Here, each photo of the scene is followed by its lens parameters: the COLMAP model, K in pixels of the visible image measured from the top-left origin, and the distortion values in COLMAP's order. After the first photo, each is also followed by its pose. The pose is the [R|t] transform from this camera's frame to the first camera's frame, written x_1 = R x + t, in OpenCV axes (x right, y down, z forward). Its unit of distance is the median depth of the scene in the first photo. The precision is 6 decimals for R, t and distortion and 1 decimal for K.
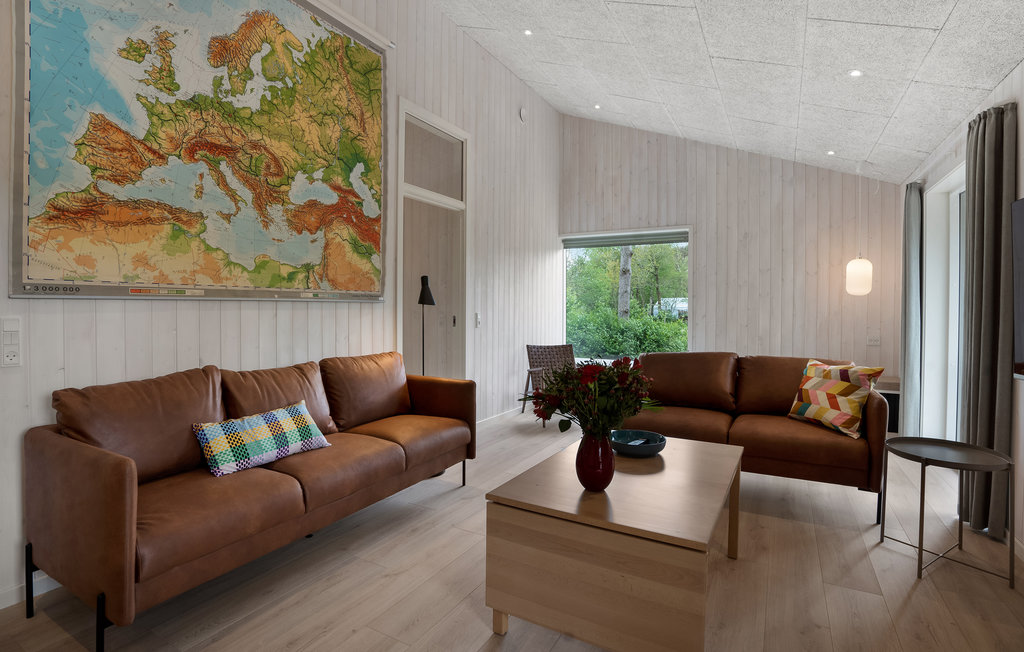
lens RADIAL K [[495.9, 0, 507.9], [0, 495.9, 307.6], [0, 0, 1]] dist [-0.000589, 0.000370]
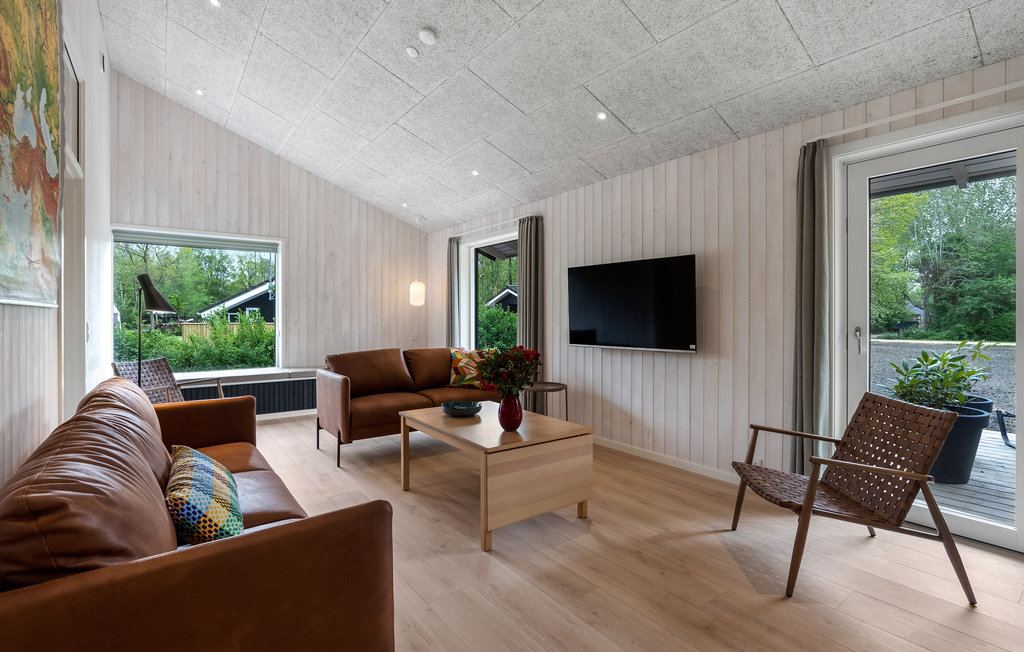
lens RADIAL K [[472.4, 0, 522.6], [0, 472.4, 310.8], [0, 0, 1]] dist [-0.001736, -0.000042]
pose [[0.399772, 0.003368, 0.916608, -0.401972], [0.005644, 0.999965, -0.006136, 0.000092], [-0.916597, 0.007626, 0.399739, 0.132977]]
